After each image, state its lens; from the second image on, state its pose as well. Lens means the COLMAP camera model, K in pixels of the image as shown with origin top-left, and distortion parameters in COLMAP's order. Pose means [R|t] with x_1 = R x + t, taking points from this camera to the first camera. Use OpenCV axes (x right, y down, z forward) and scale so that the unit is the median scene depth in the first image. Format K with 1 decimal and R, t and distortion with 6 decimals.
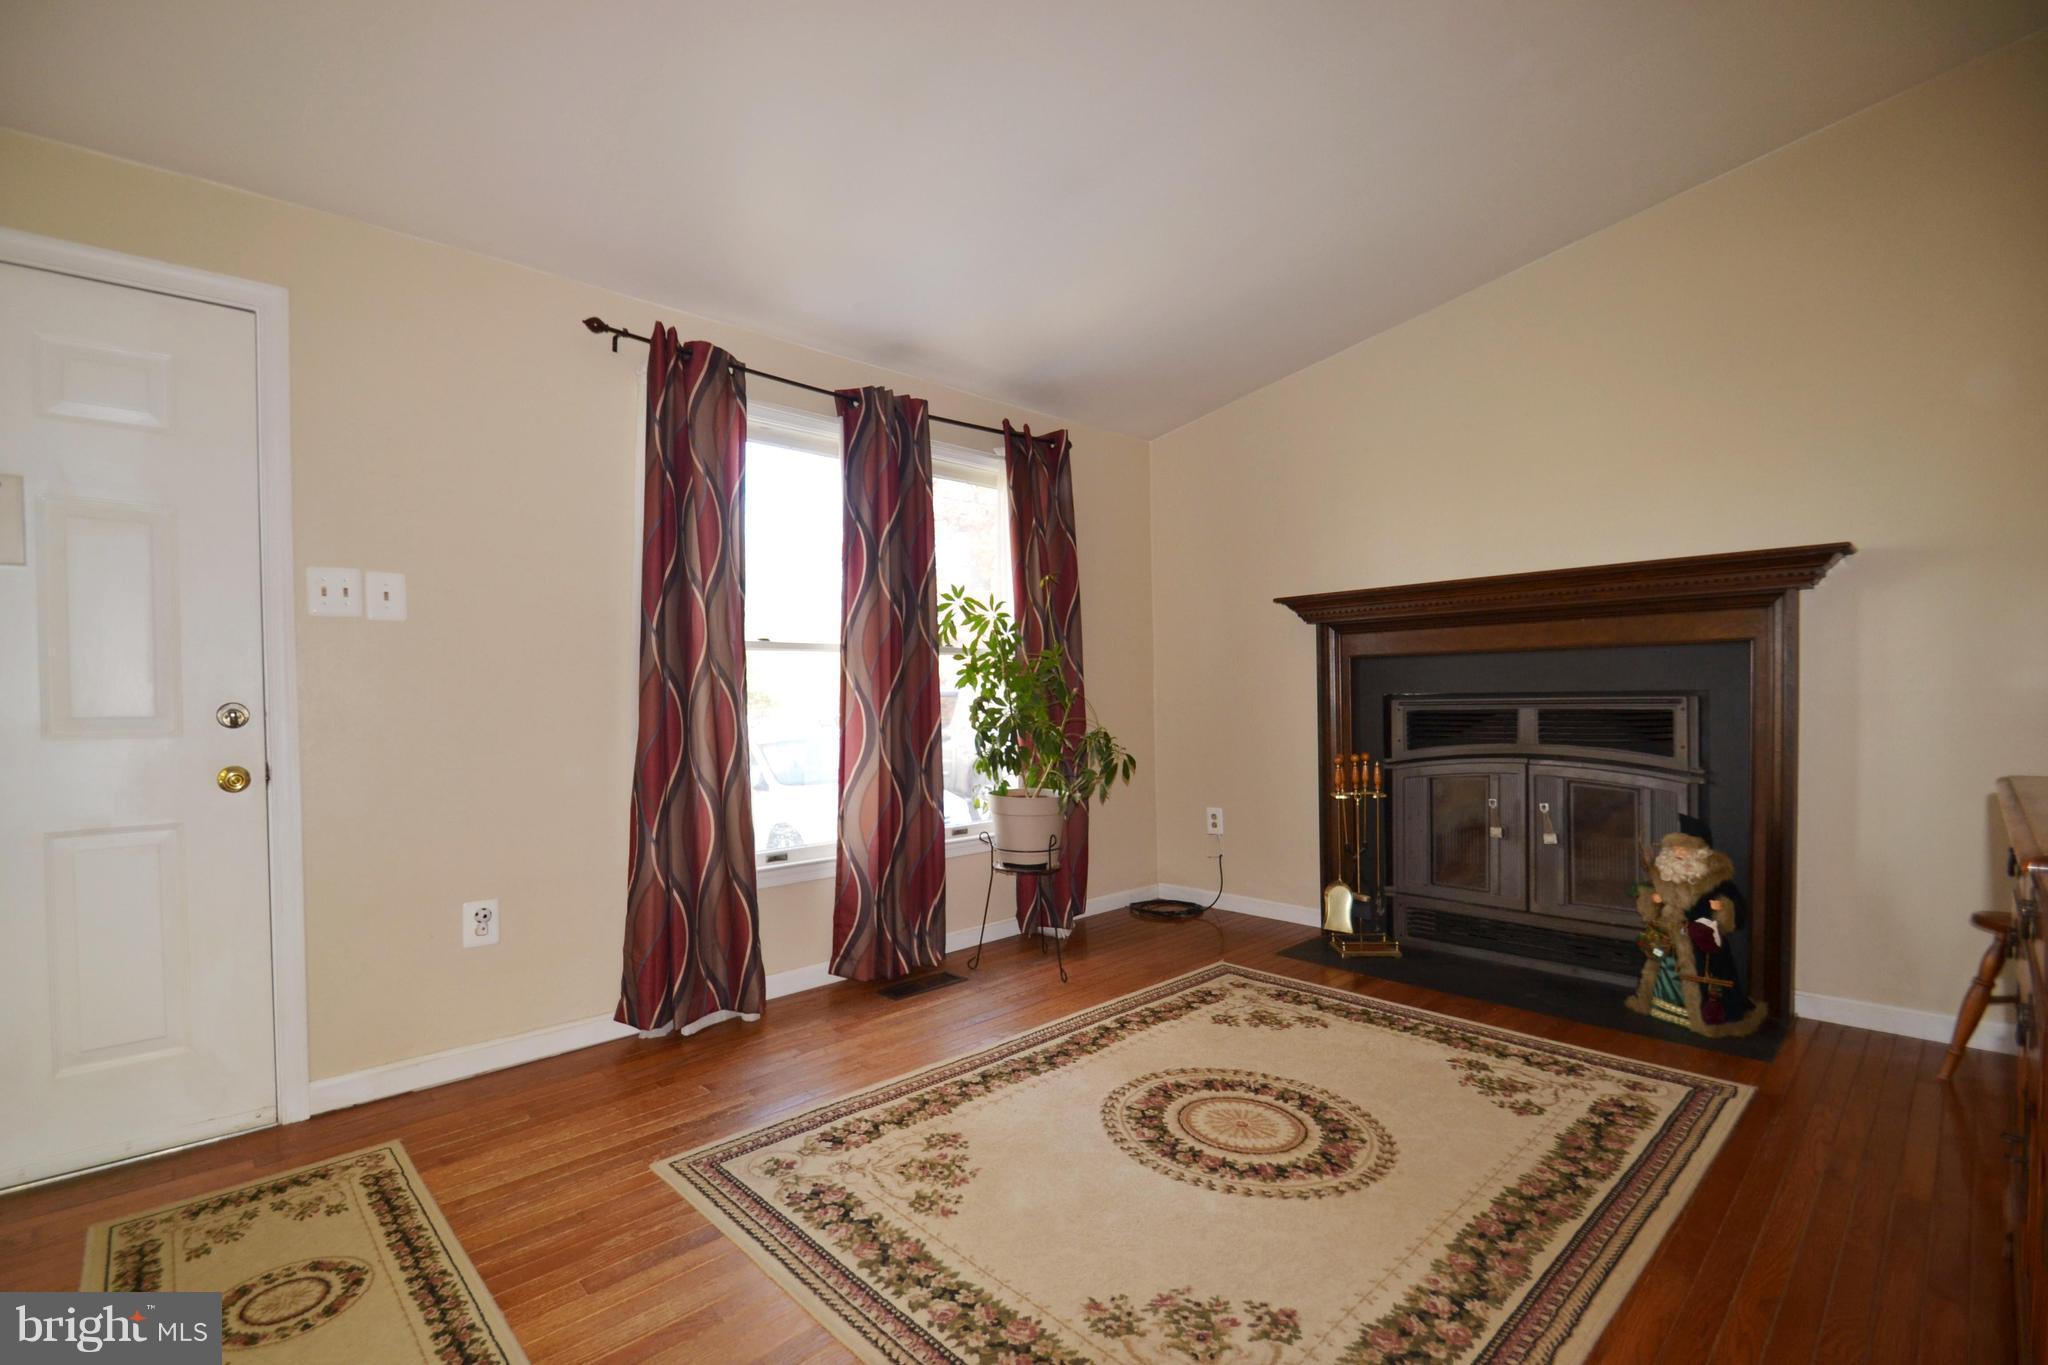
lens RADIAL K [[907.6, 0, 986.7], [0, 907.6, 709.4], [0, 0, 1]] dist [0.013895, -0.019172]
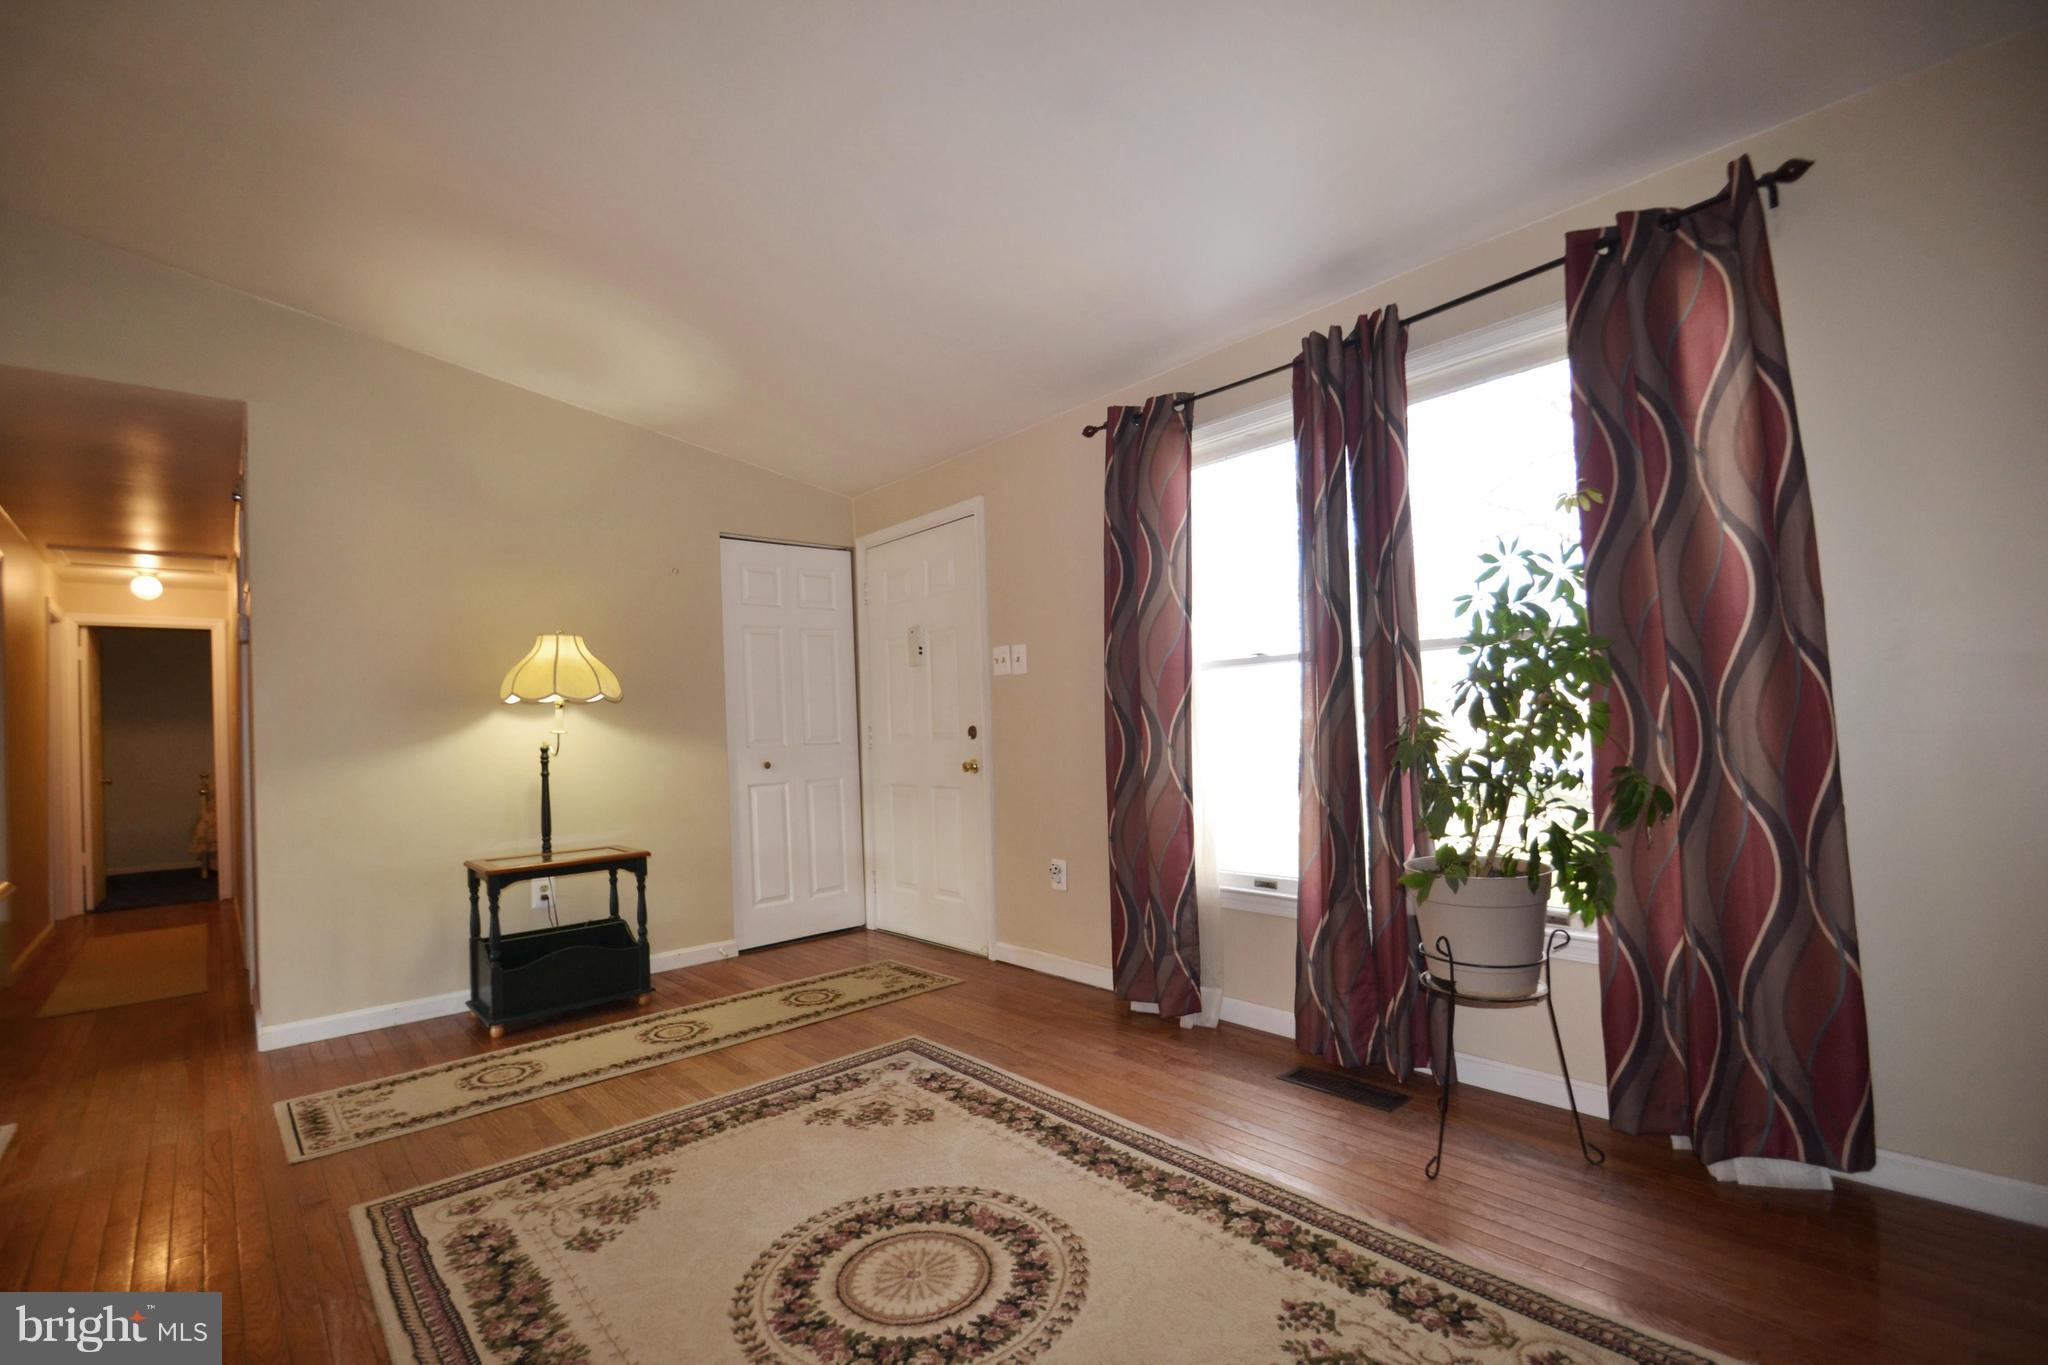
lens RADIAL K [[907.6, 0, 986.7], [0, 907.6, 709.4], [0, 0, 1]] dist [0.013895, -0.019172]
pose [[-0.028168, -0.003698, -0.999596, 0.995070], [0.023137, 0.999723, -0.004350, -0.029595], [0.999335, -0.023250, -0.028074, 1.016534]]
